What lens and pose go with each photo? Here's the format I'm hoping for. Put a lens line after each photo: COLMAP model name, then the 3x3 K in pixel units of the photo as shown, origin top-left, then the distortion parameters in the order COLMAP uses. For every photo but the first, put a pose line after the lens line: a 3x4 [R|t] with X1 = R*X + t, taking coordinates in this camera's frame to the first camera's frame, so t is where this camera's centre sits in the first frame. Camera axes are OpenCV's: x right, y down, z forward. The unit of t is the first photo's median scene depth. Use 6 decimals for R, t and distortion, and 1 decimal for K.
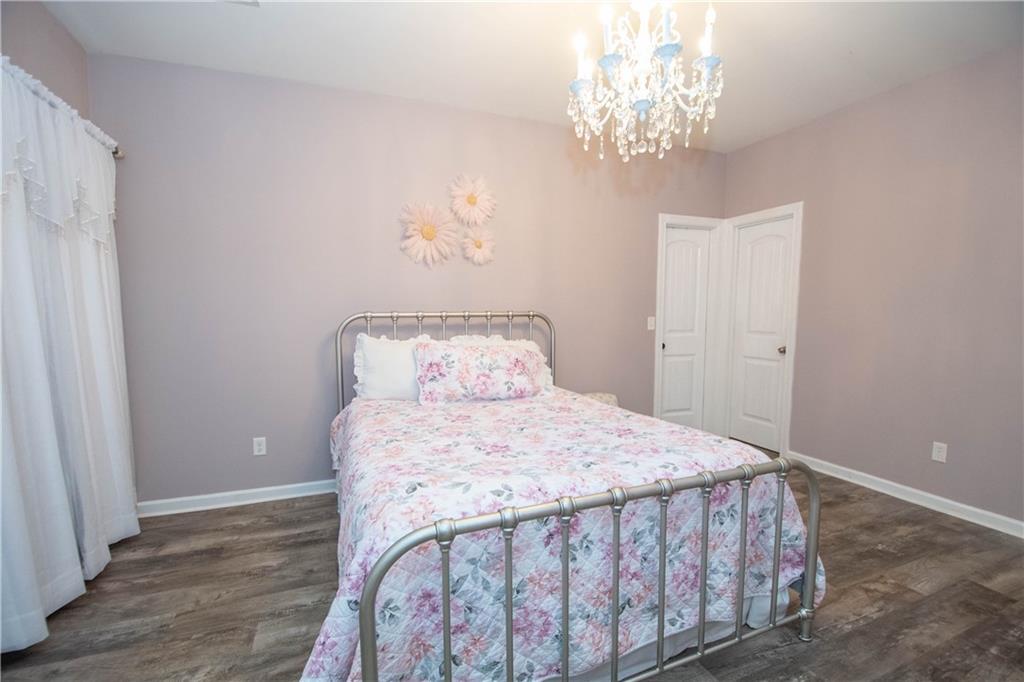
lens RADIAL K [[450.4, 0, 513.9], [0, 450.4, 350.9], [0, 0, 1]] dist [0.010185, -0.019001]
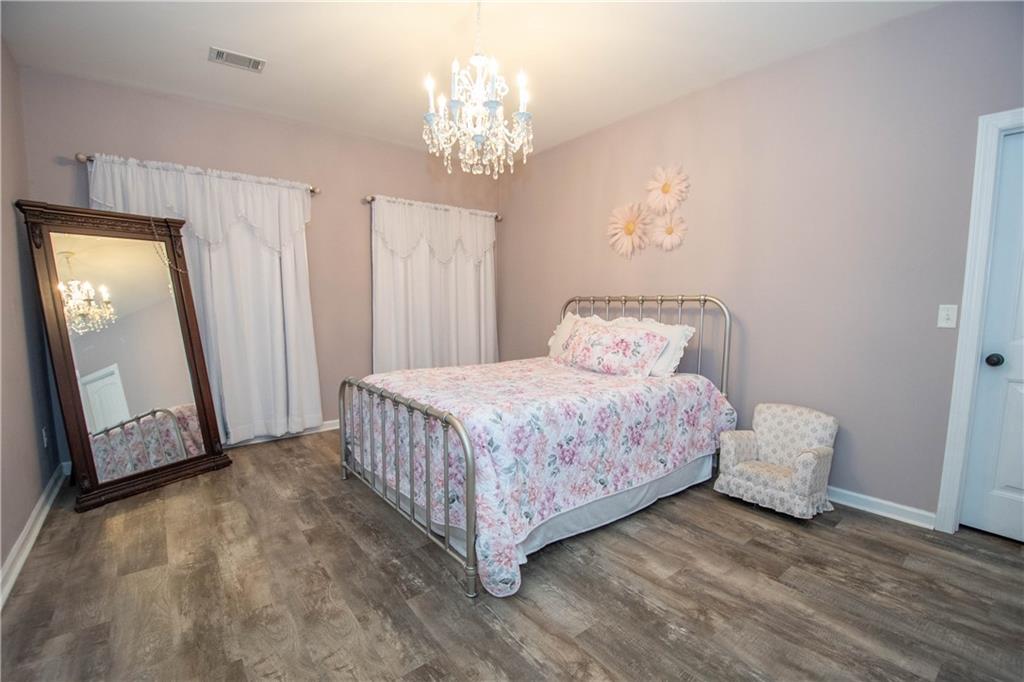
lens RADIAL K [[450.4, 0, 513.9], [0, 450.4, 350.9], [0, 0, 1]] dist [0.010185, -0.019001]
pose [[0.278018, 0.109070, -0.954363, 1.017562], [-0.086631, 0.992331, 0.088173, -0.029075], [0.956661, 0.058163, 0.285335, 0.464011]]
